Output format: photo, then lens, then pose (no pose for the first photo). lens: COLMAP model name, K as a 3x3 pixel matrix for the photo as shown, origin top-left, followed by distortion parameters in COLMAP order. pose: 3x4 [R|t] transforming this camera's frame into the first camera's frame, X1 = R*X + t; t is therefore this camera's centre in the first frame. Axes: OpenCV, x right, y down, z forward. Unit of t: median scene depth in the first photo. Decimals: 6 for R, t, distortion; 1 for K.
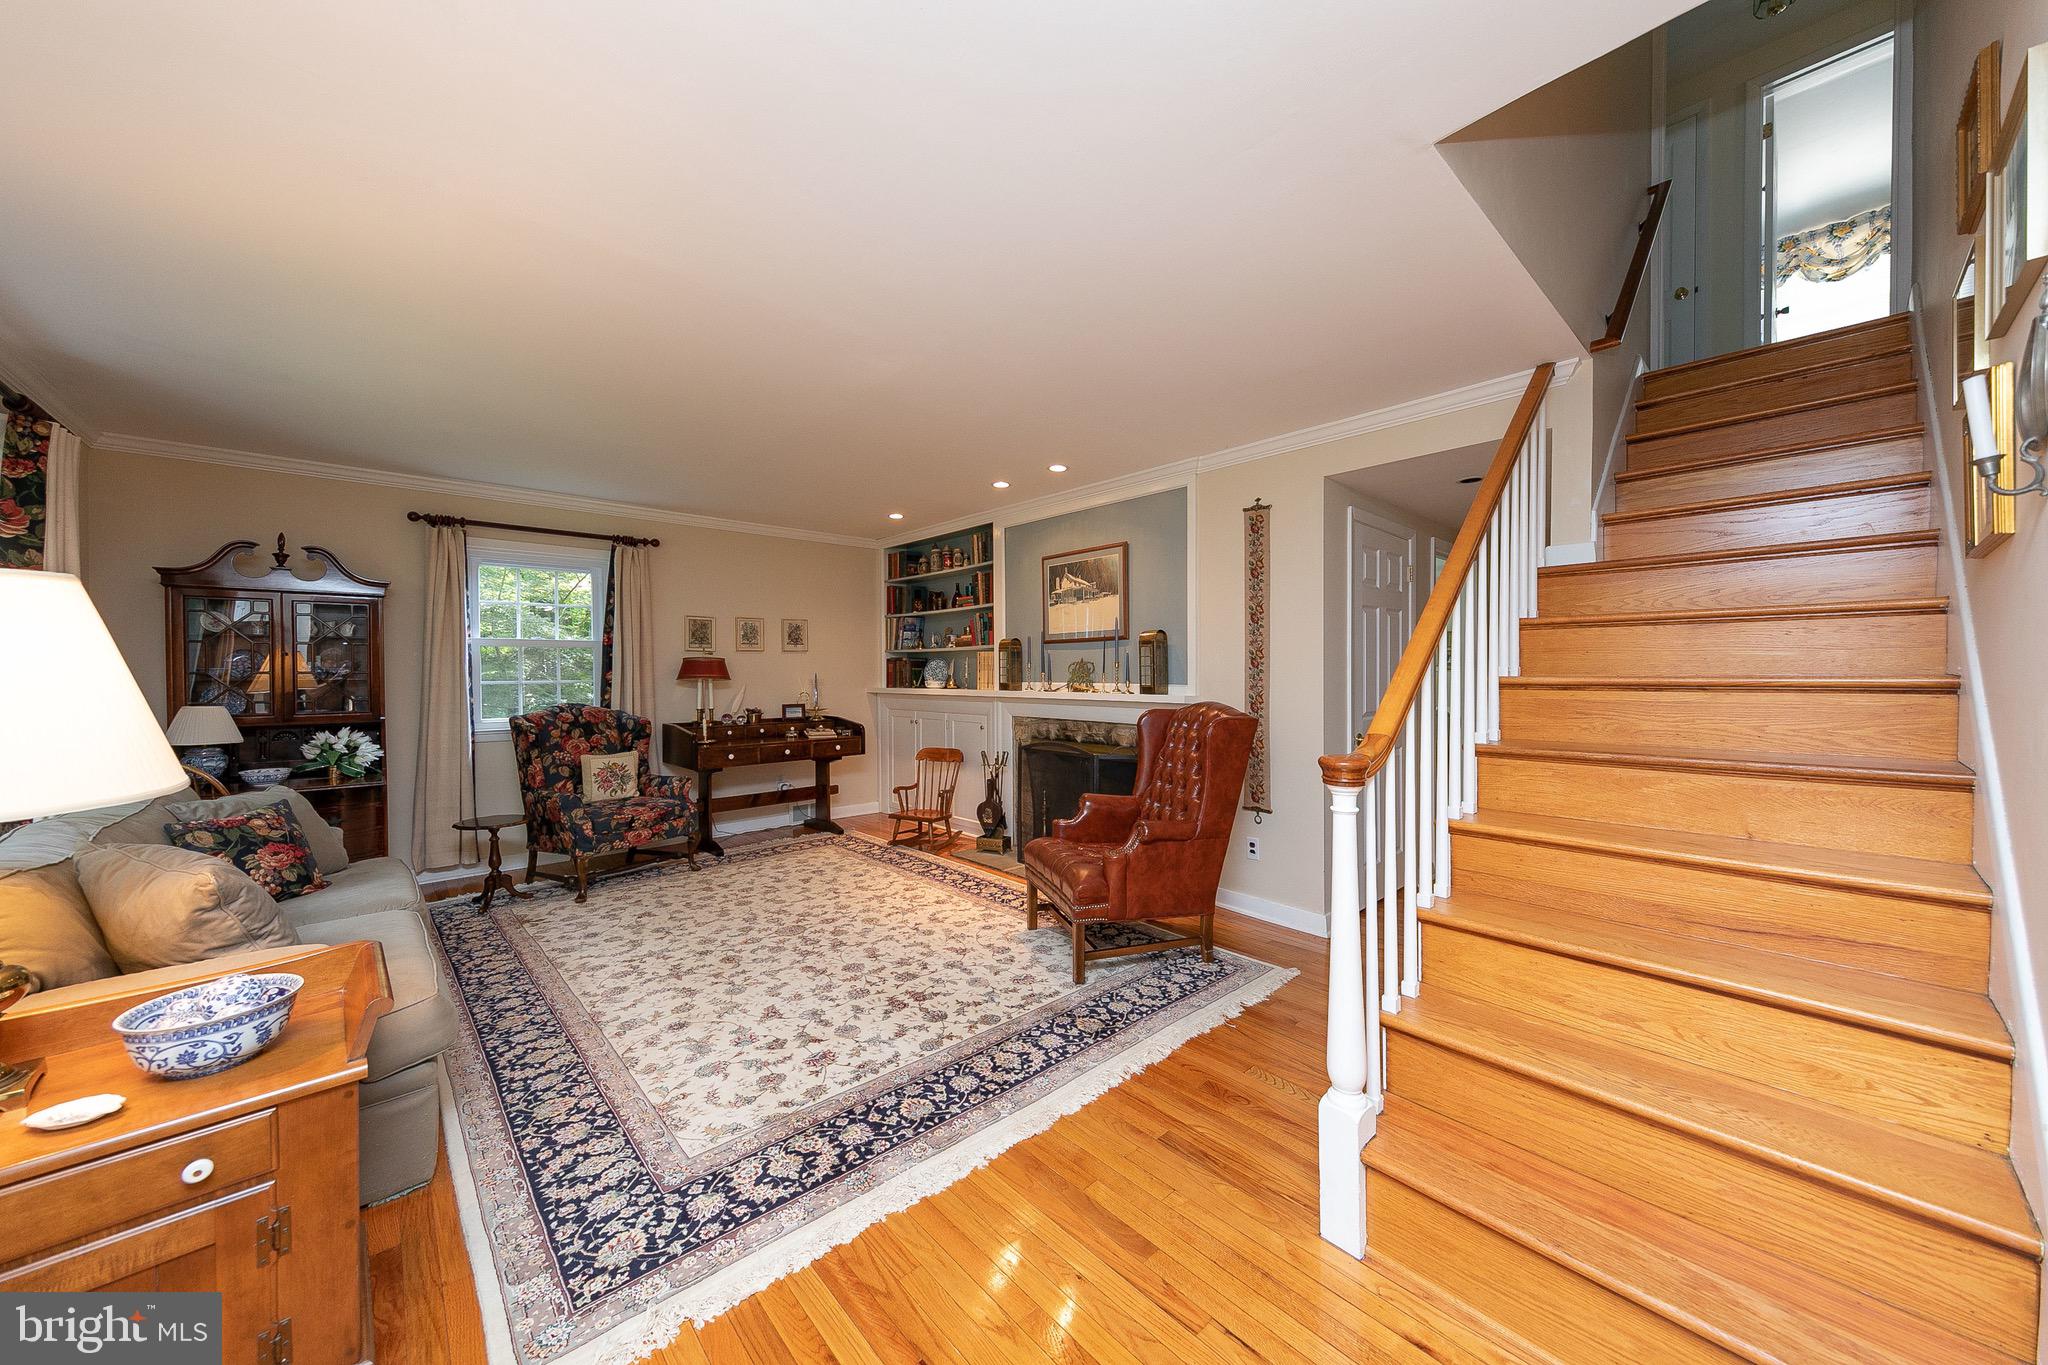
lens RADIAL K [[720.4, 0, 1032.1], [0, 720.4, 677.9], [0, 0, 1]] dist [0.014513, -0.006801]
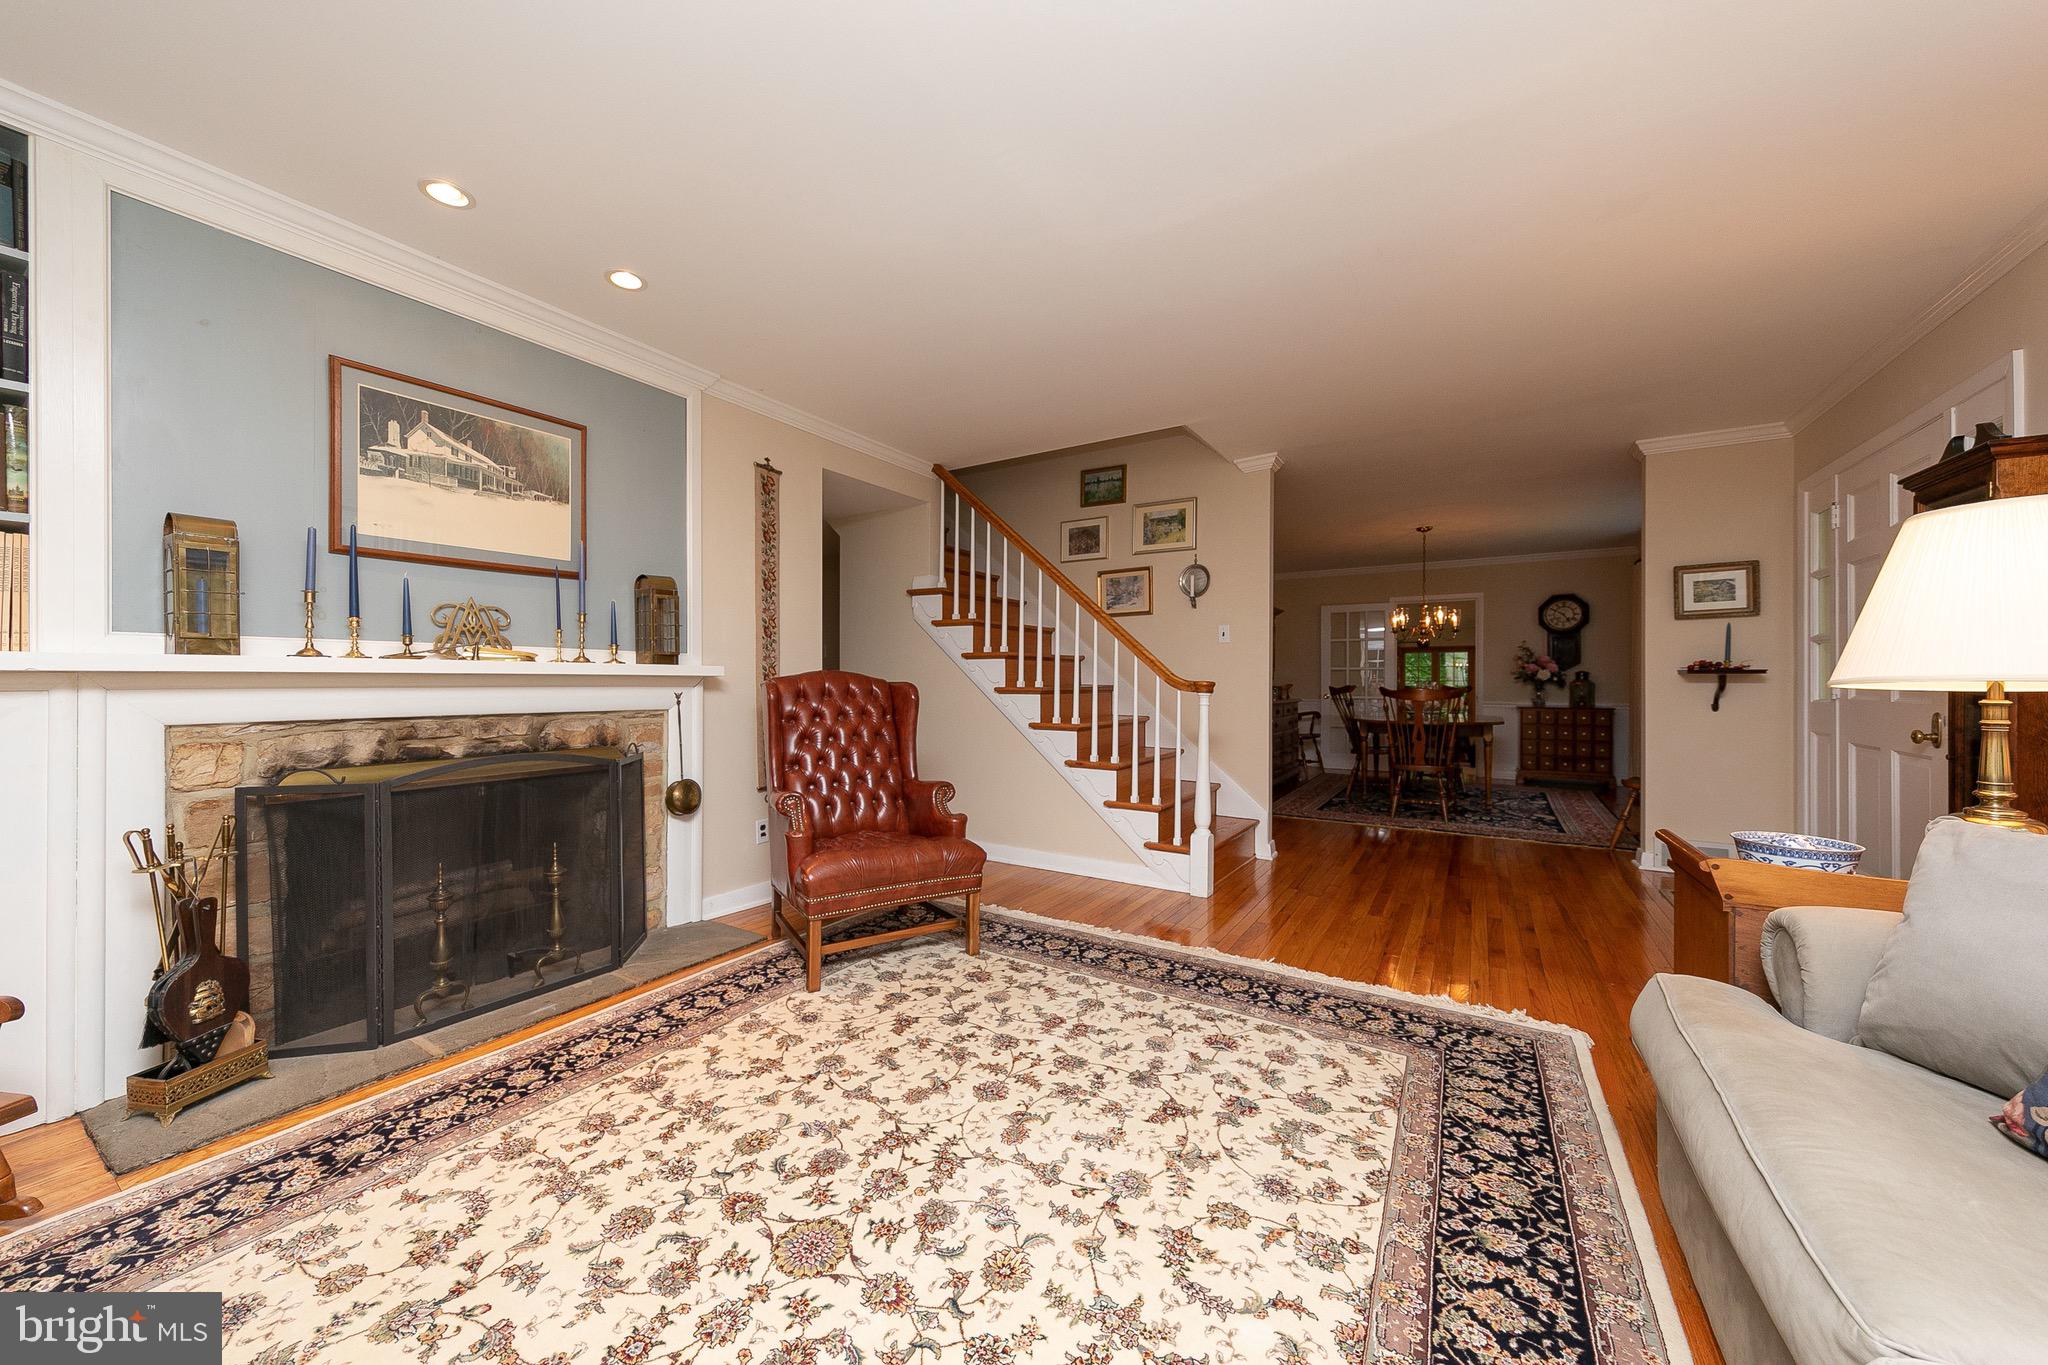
lens RADIAL K [[720.4, 0, 1032.1], [0, 720.4, 677.9], [0, 0, 1]] dist [0.014513, -0.006801]
pose [[-0.274707, 0.006099, 0.961509, -0.699162], [0.006973, 0.999966, -0.004351, 0.046339], [-0.961503, 0.005509, -0.274740, 0.937675]]
